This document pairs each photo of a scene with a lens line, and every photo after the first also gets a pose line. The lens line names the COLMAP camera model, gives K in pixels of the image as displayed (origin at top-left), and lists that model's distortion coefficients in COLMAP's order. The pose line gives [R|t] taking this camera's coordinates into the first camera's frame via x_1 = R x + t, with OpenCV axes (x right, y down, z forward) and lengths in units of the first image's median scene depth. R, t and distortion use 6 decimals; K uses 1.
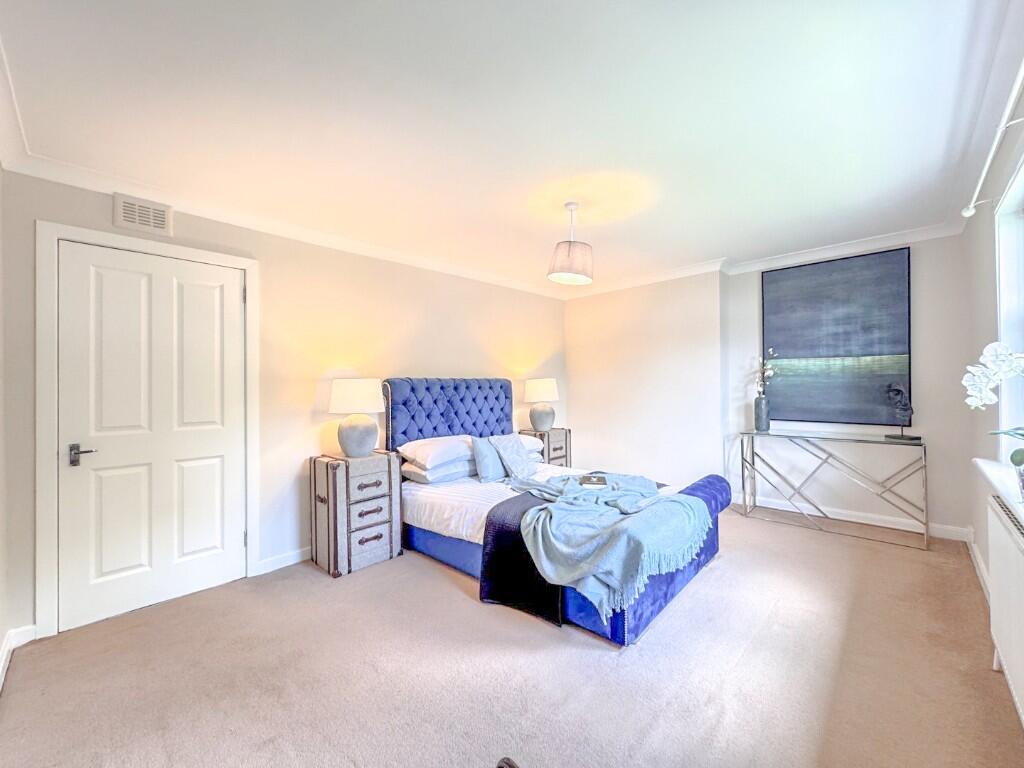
lens RADIAL K [[416.0, 0, 512.0], [0, 416.0, 384.0], [0, 0, 1]] dist [-0.000228, -0.000074]
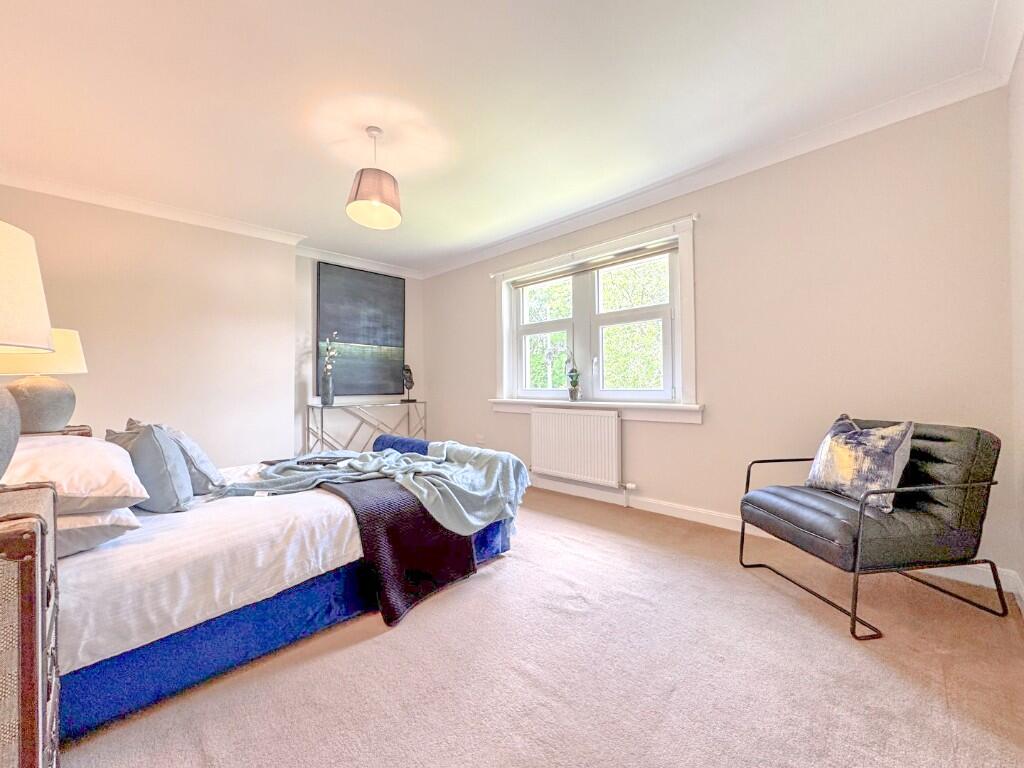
lens RADIAL K [[408.0, 0, 512.0], [0, 408.0, 384.0], [0, 0, 1]] dist [-0.000270, -0.000013]
pose [[0.023450, 0.013214, 0.999638, -0.488569], [0.008983, 0.999869, -0.013428, 0.077952], [-0.999685, 0.009295, 0.023328, 0.493178]]
